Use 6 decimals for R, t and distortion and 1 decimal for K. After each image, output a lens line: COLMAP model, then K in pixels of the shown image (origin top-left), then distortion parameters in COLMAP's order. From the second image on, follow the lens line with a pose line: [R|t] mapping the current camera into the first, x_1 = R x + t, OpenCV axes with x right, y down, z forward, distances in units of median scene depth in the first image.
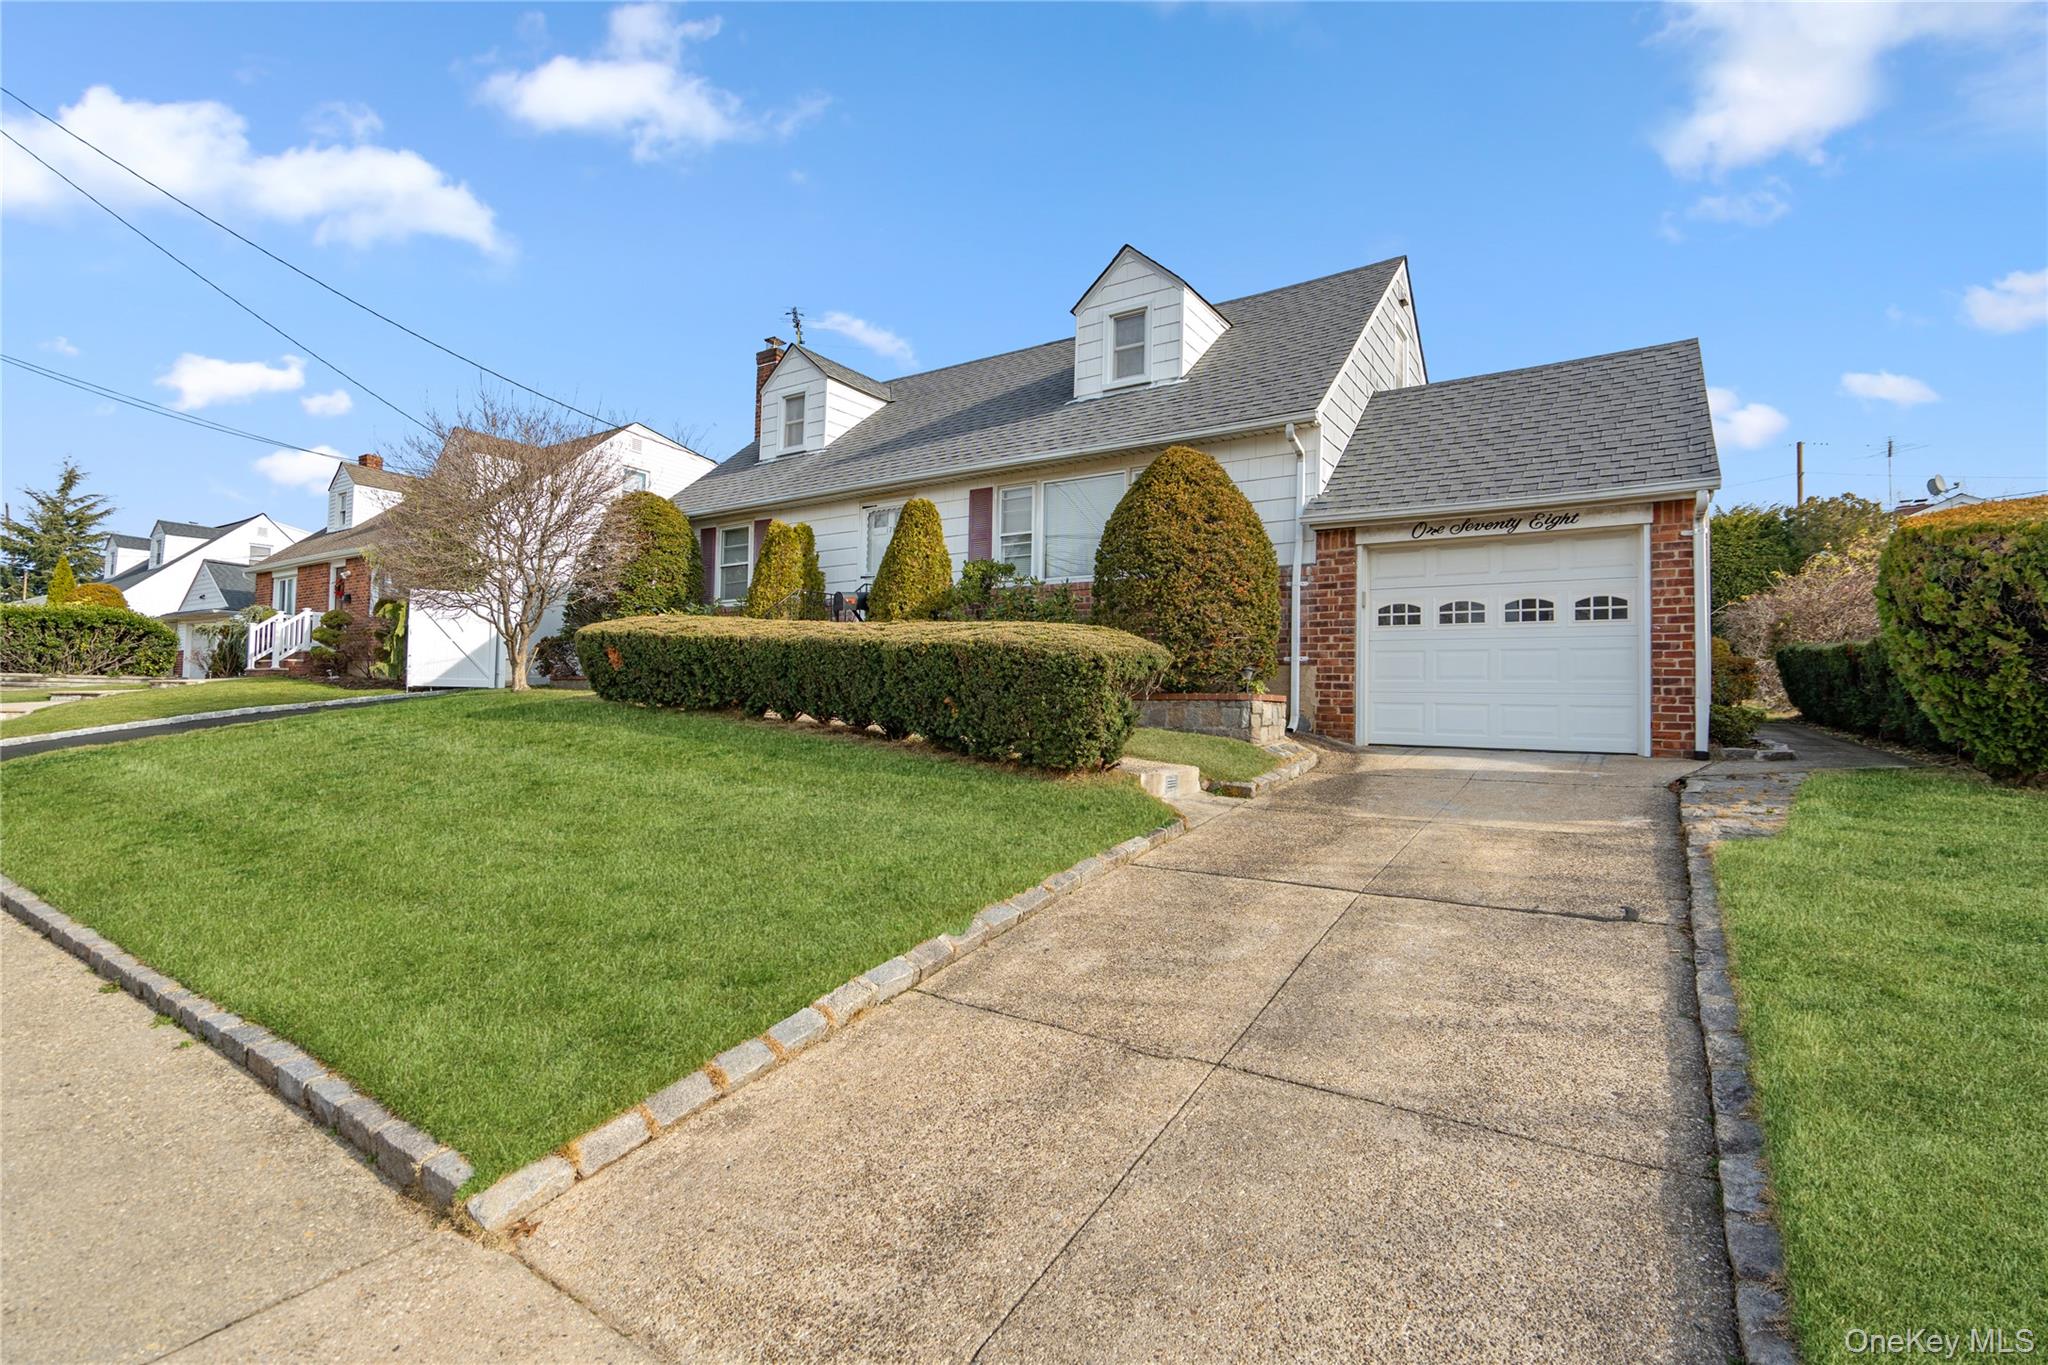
lens RADIAL K [[929.8, 0, 1028.5], [0, 929.8, 661.8], [0, 0, 1]] dist [0.001622, 0.000611]
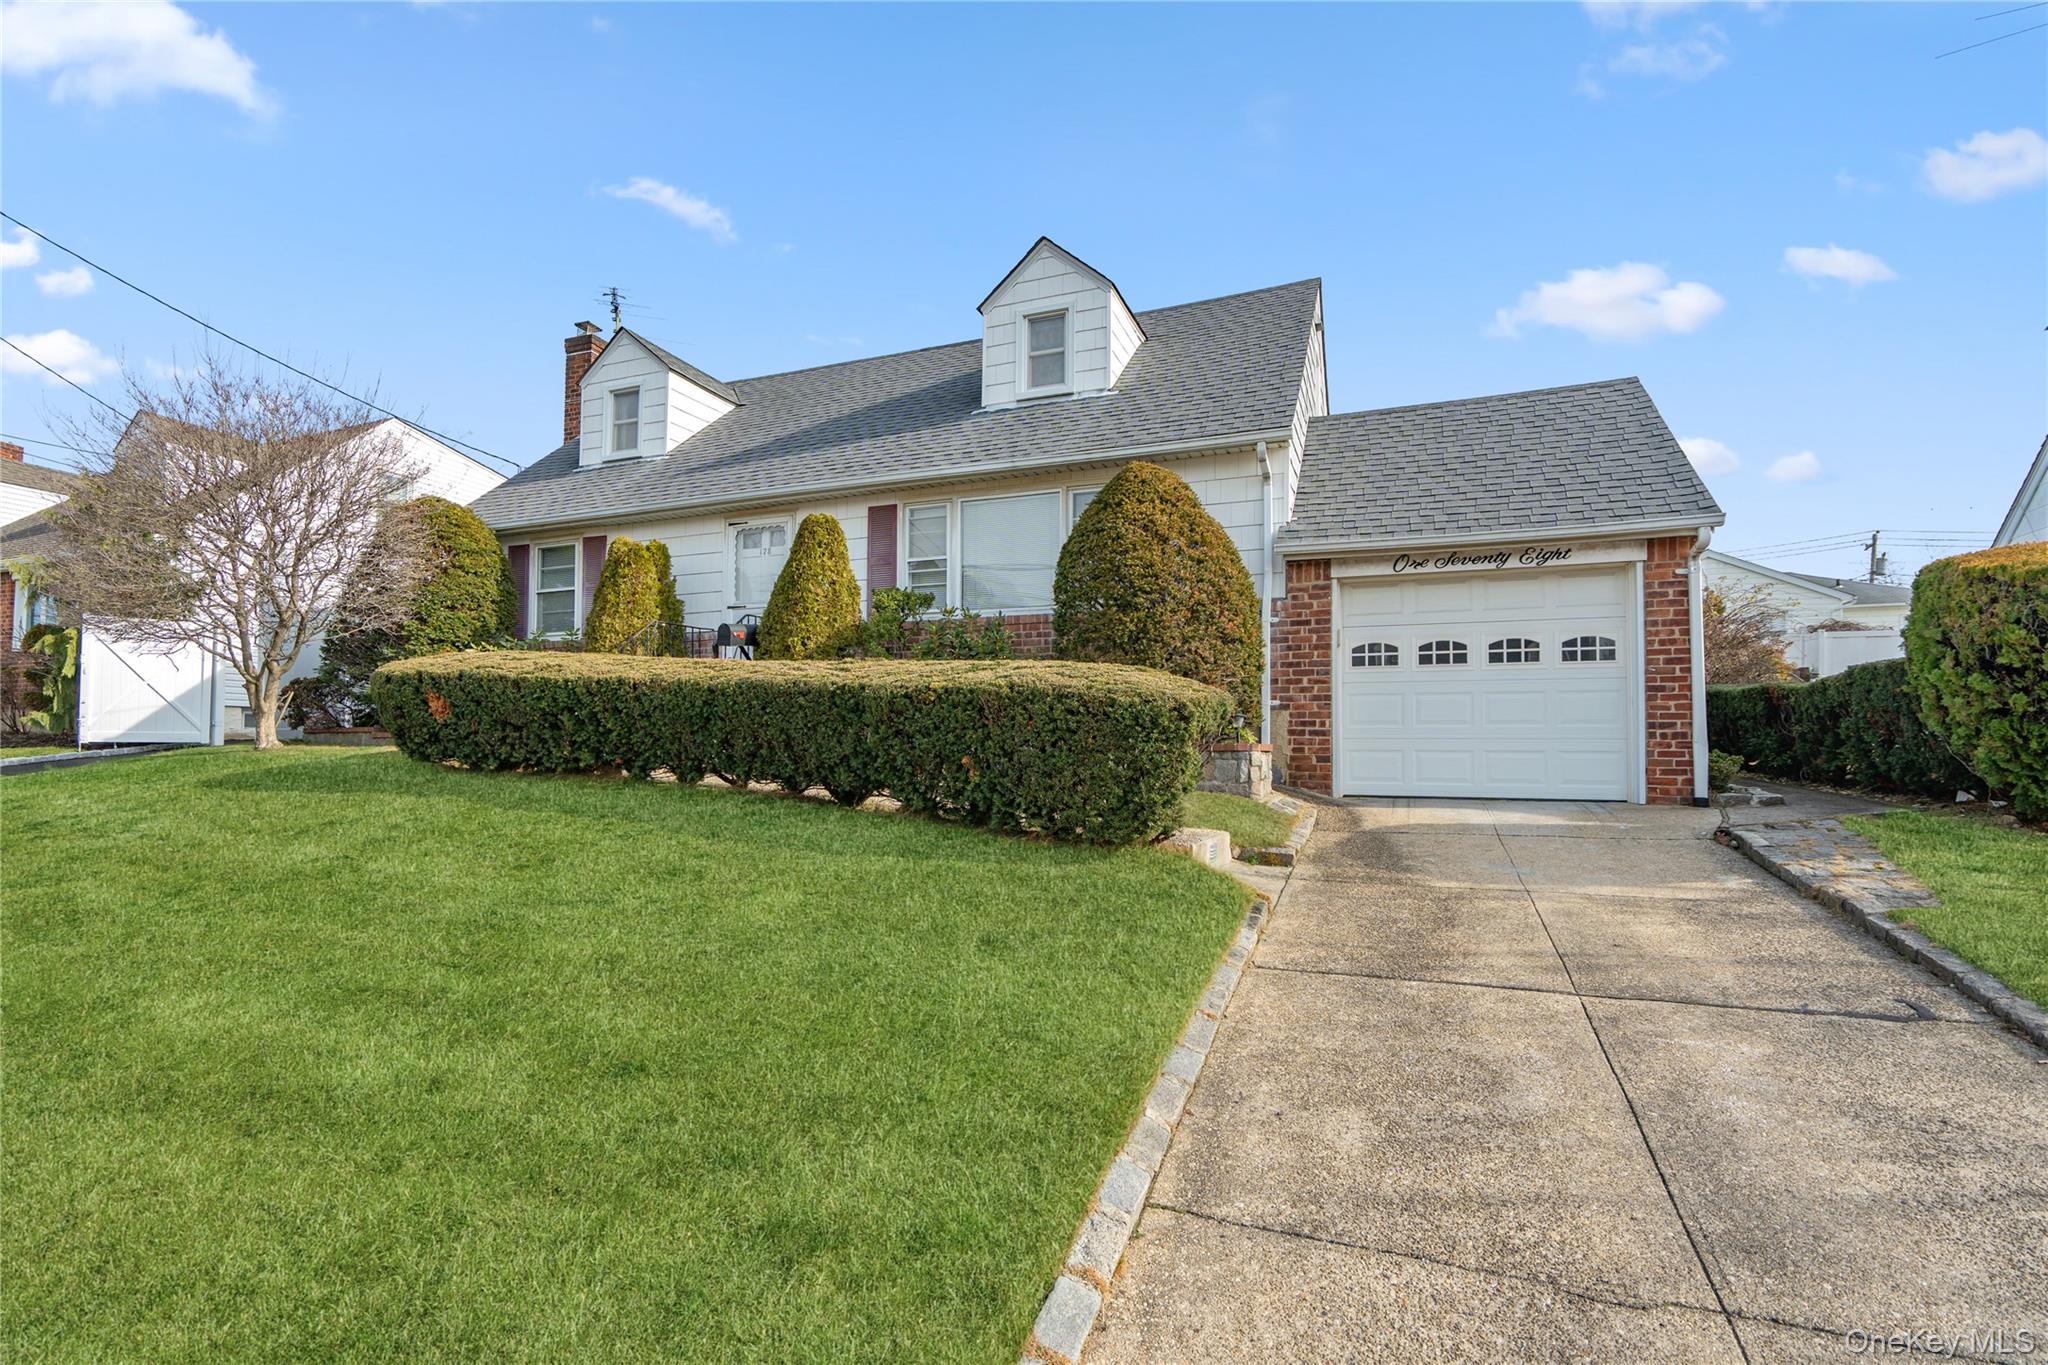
lens RADIAL K [[962.5, 0, 1013.8], [0, 962.5, 708.3], [0, 0, 1]] dist [-0.001681, 0.001983]
pose [[0.979641, -0.006071, 0.200664, -0.140970], [0.005036, 0.999971, 0.005669, -0.004634], [-0.200693, -0.004543, 0.979644, 0.132806]]
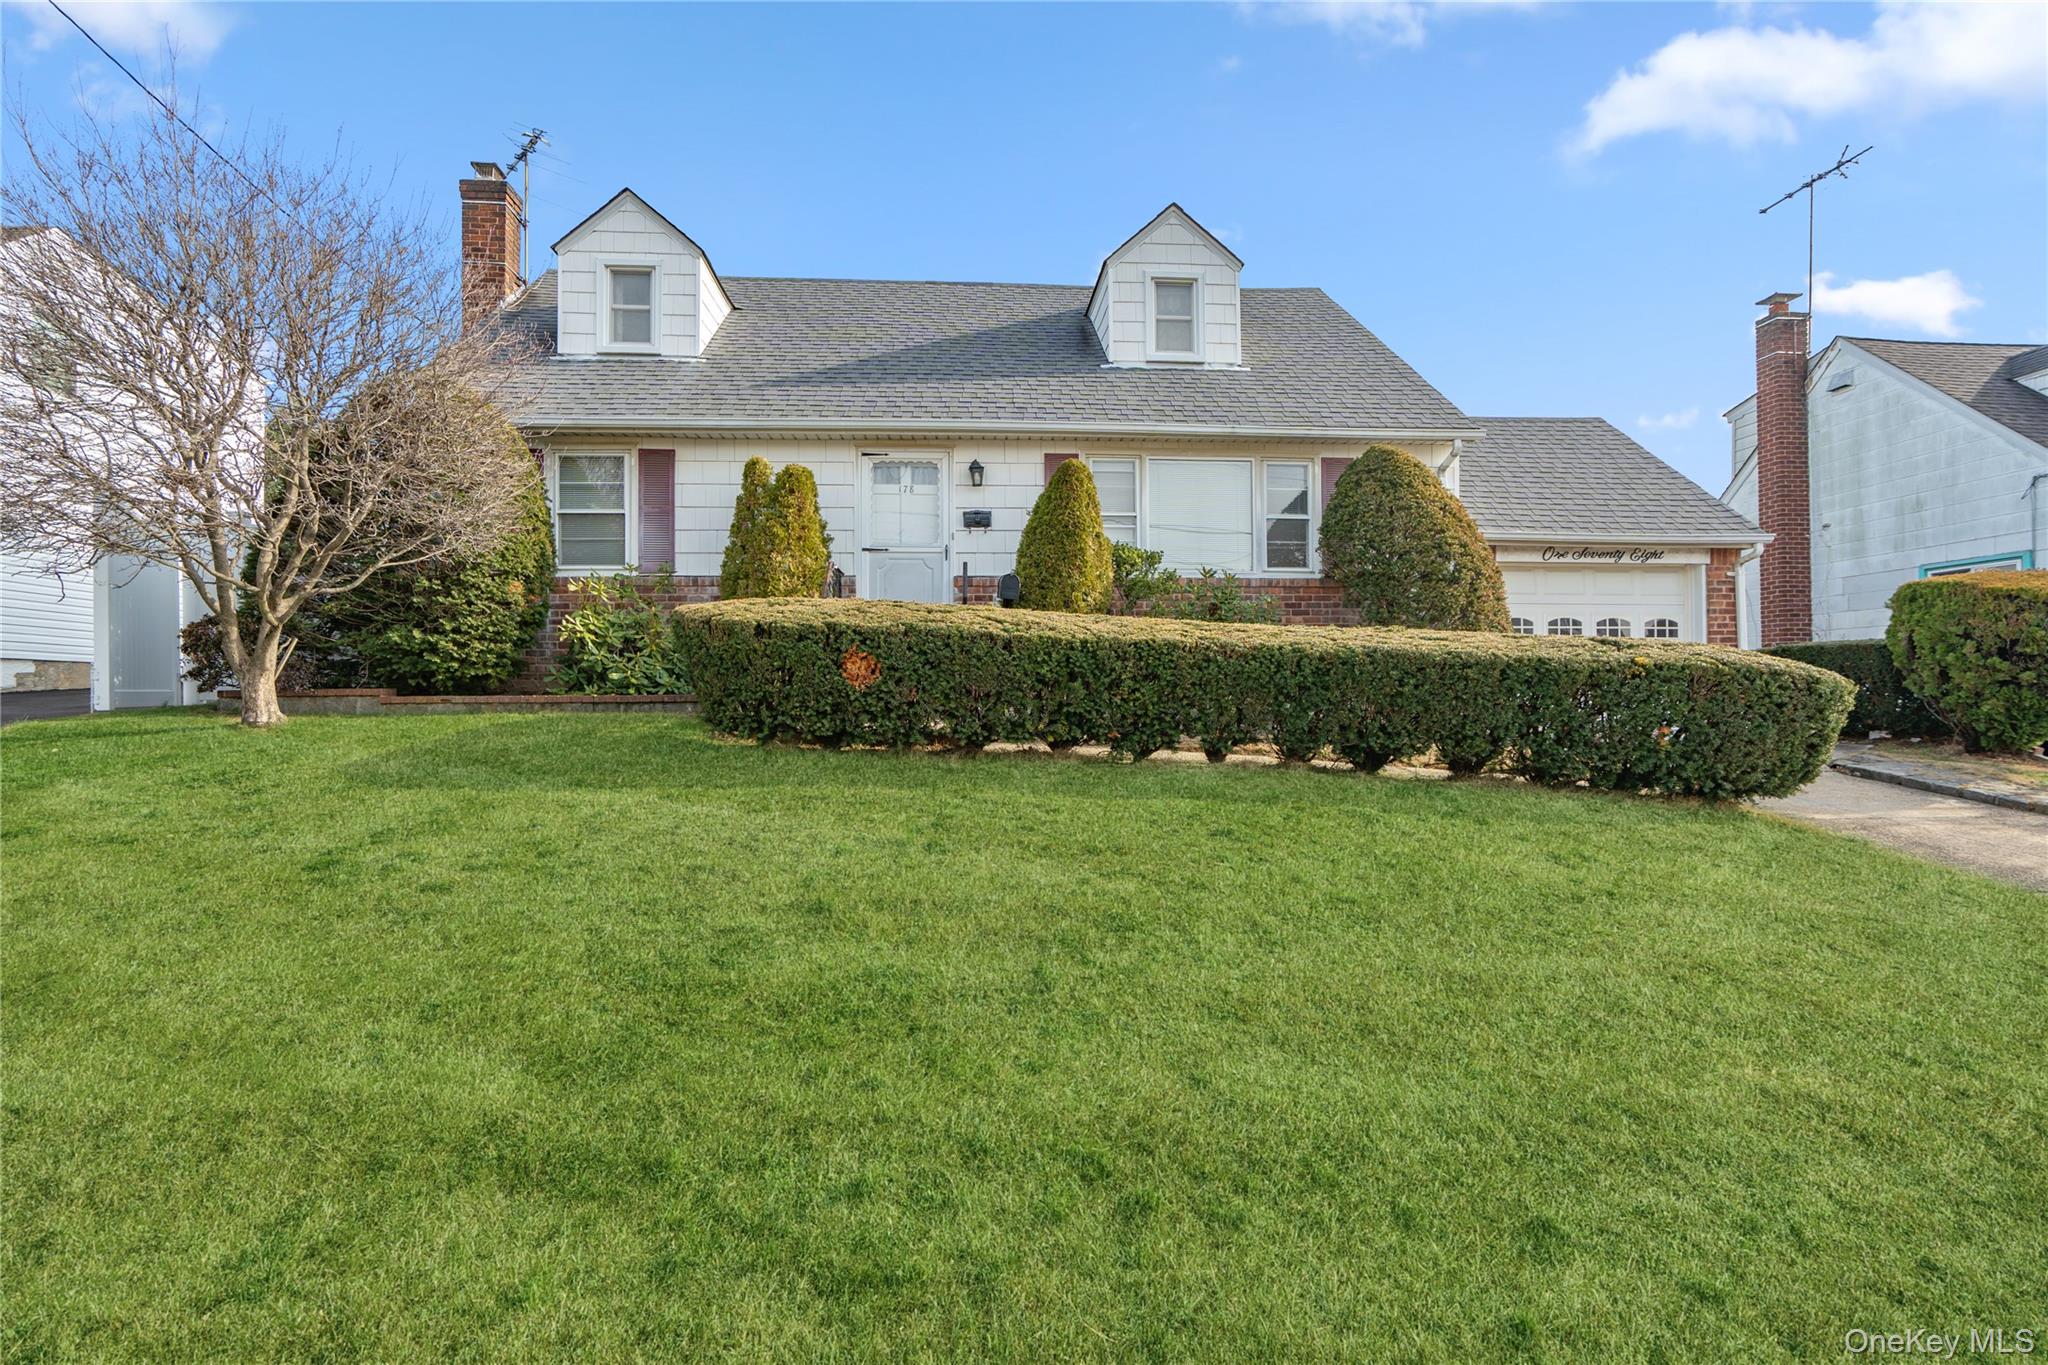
lens RADIAL K [[925.8, 0, 1024.0], [0, 925.8, 682.5], [0, 0, 1]] dist [-0.001986, 0.000836]
pose [[0.798429, -0.013336, 0.601941, -0.720214], [-0.011001, 0.999265, 0.036731, -0.018432], [-0.601988, -0.035949, 0.797696, 0.456286]]
